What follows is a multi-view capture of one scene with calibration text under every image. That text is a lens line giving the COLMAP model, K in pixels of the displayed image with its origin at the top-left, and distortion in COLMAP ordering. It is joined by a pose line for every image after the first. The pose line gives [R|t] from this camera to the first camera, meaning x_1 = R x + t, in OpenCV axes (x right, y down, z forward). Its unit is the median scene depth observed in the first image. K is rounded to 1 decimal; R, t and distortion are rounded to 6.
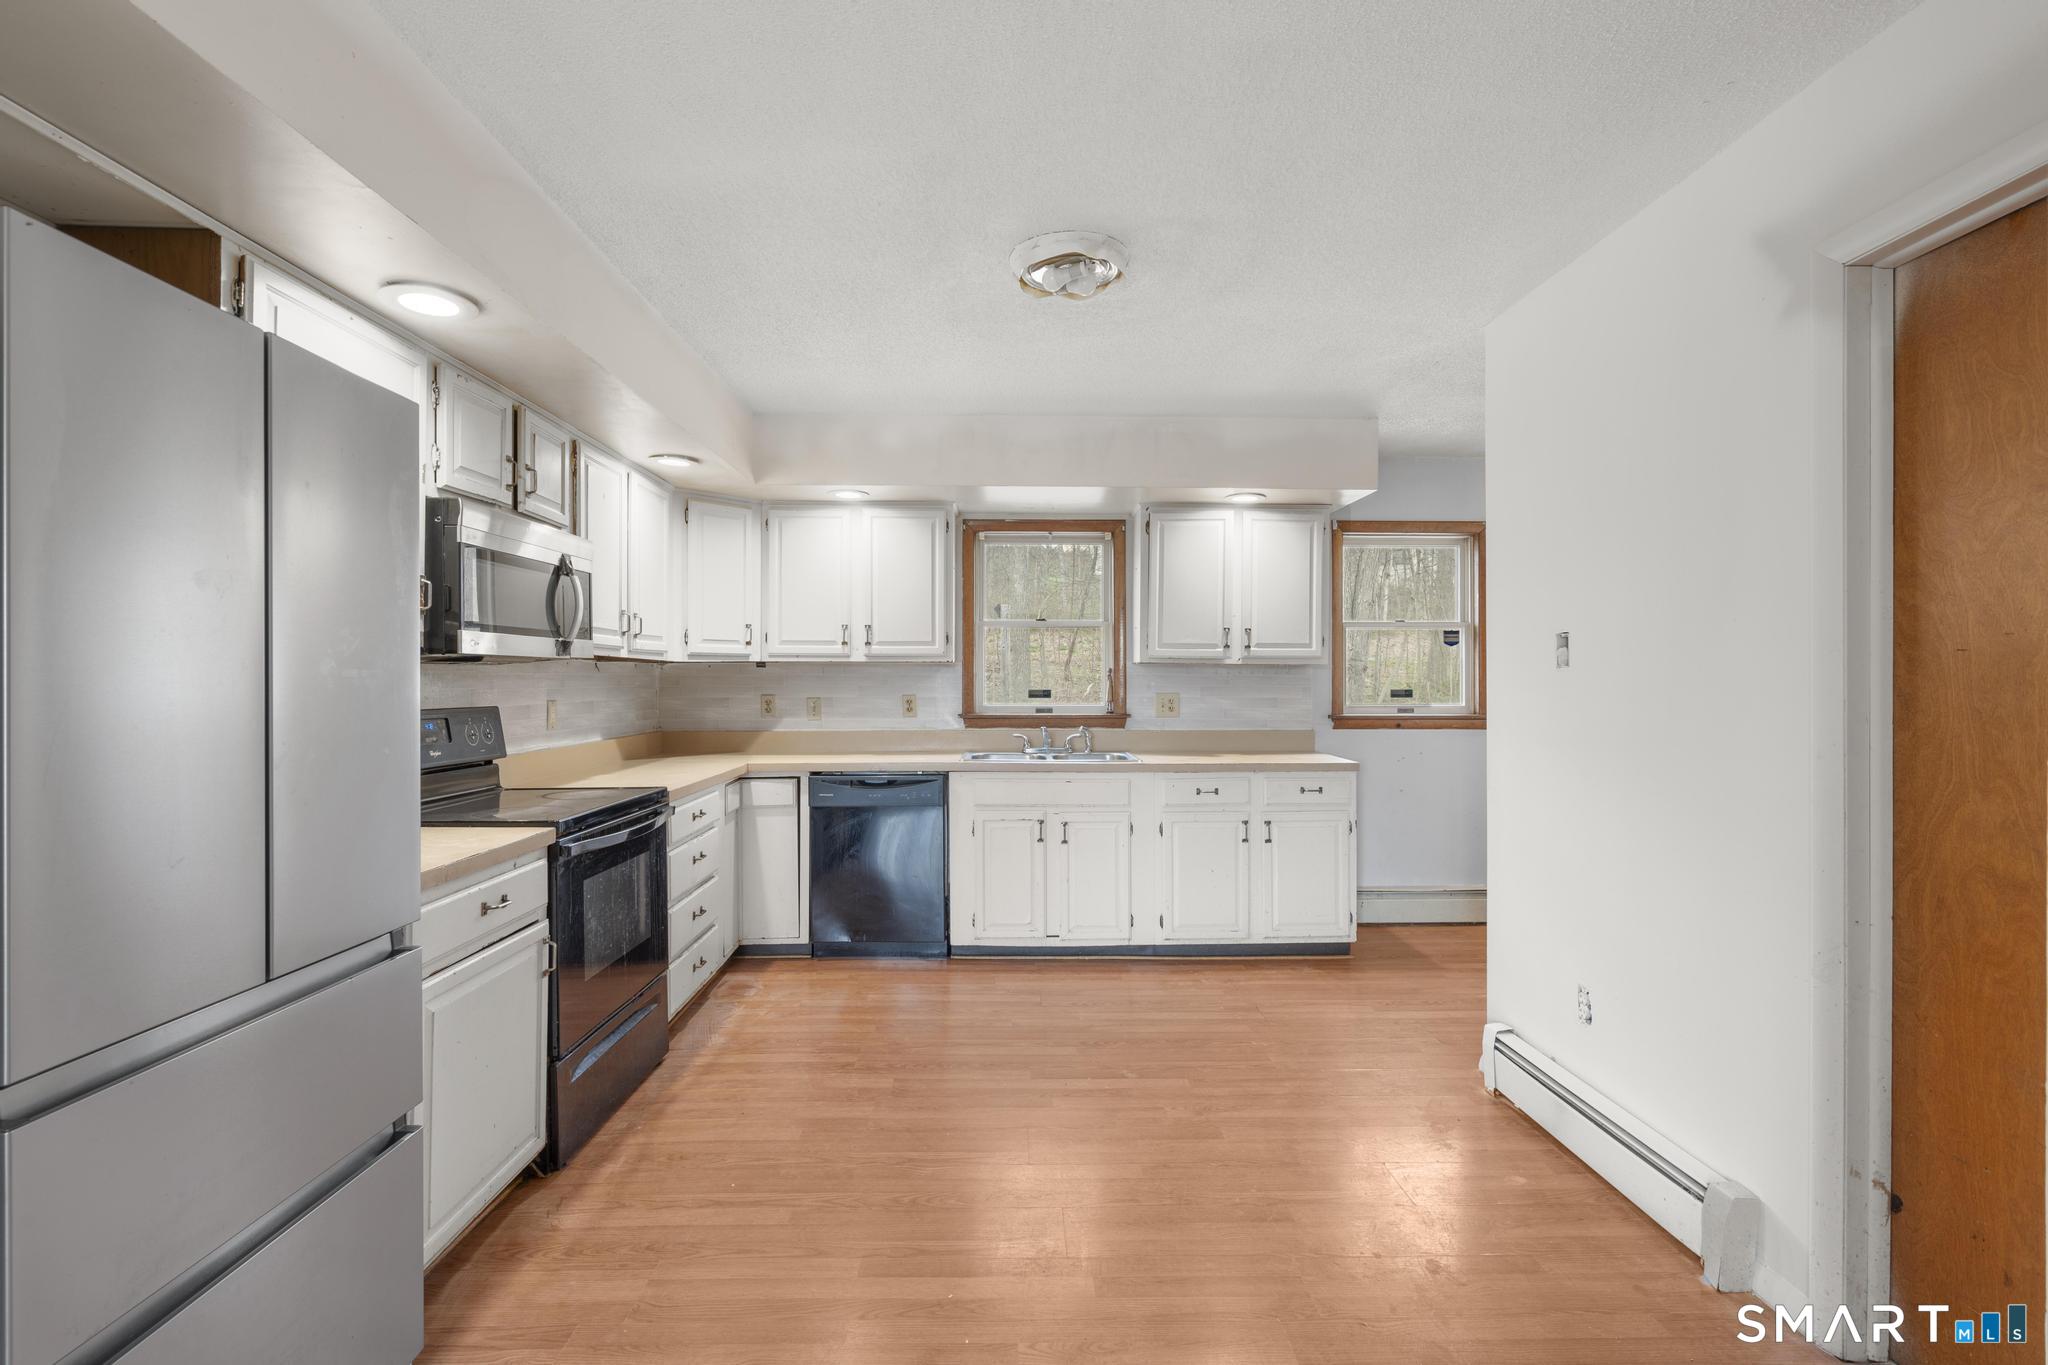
lens RADIAL K [[916.1, 0, 1020.6], [0, 916.1, 684.8], [0, 0, 1]] dist [-0.004577, 0.002126]
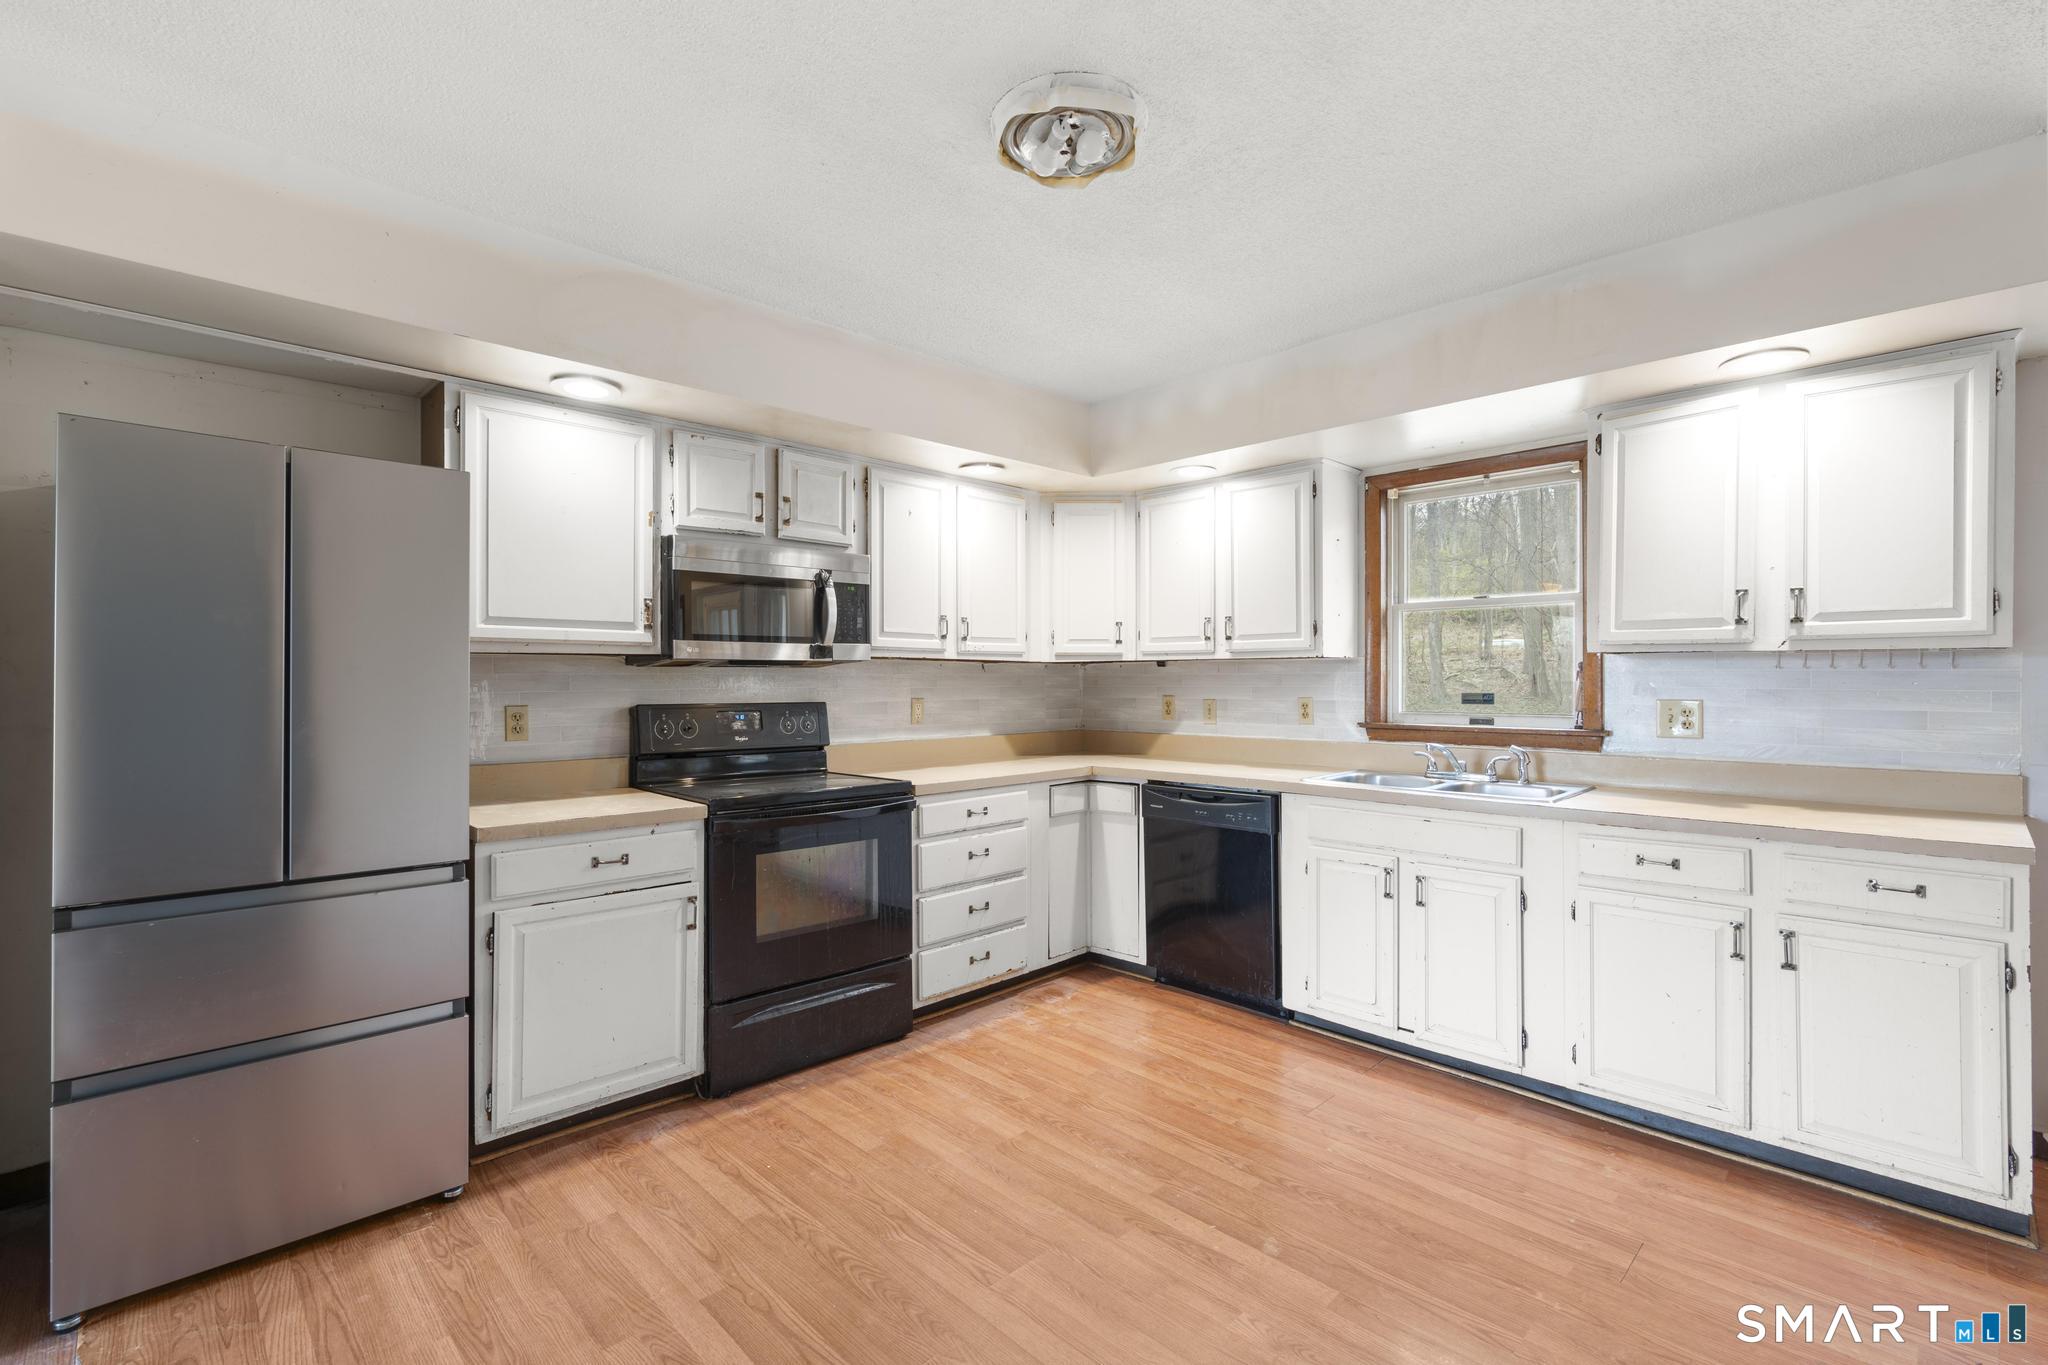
lens RADIAL K [[916.1, 0, 1023.6], [0, 916.1, 682.9], [0, 0, 1]] dist [-0.004577, 0.002126]
pose [[0.685770, 0.000755, -0.727818, 0.356287], [-0.002784, 0.999995, -0.001585, -0.000327], [0.727813, 0.003113, 0.685769, 0.277854]]
